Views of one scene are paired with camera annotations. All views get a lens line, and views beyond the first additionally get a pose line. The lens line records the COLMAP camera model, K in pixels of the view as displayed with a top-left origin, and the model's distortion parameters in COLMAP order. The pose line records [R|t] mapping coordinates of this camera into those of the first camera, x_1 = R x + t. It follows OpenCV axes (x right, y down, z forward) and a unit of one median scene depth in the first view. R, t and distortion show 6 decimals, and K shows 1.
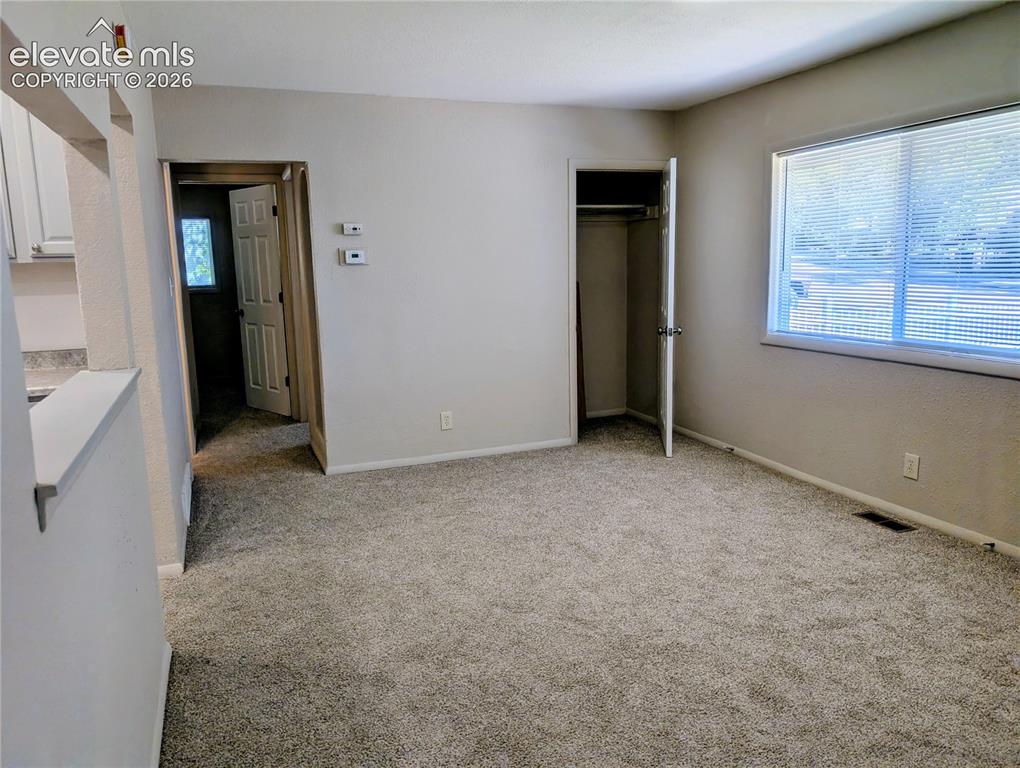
lens RADIAL K [[734.9, 0, 510.0], [0, 734.9, 384.0], [0, 0, 1]] dist [-0.000874, 0.000718]
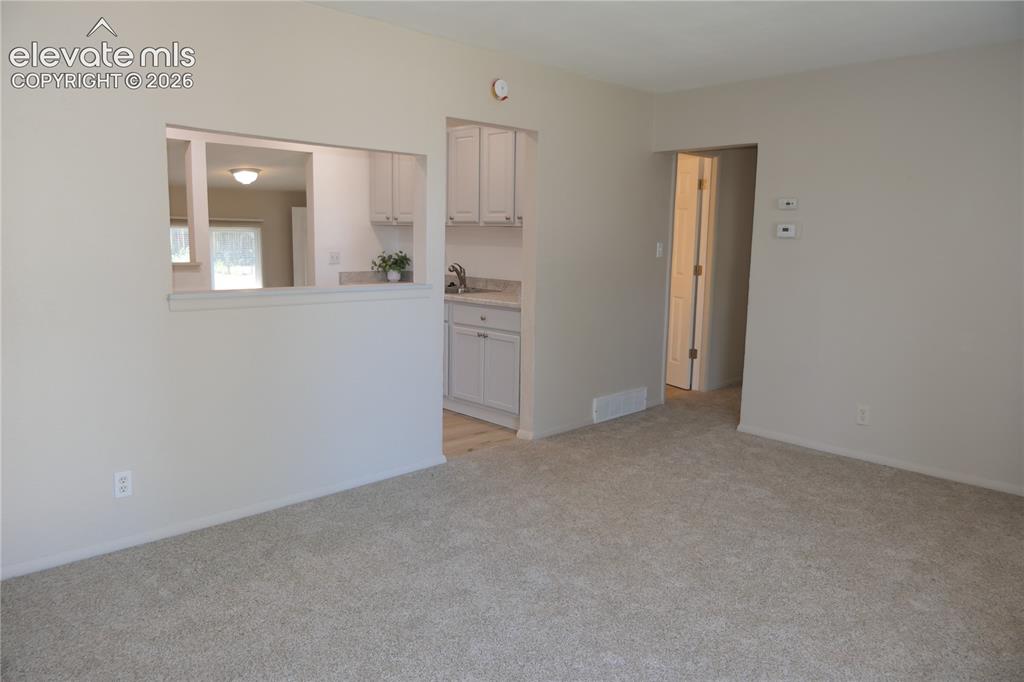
lens RADIAL K [[704.3, 0, 512.0], [0, 704.3, 341.0], [0, 0, 1]] dist [-0.001794, 0.000006]
pose [[0.363602, 0.162529, -0.917266, 0.539771], [-0.182421, 0.978021, 0.100983, -0.047796], [0.913518, 0.130611, 0.385259, 0.268769]]
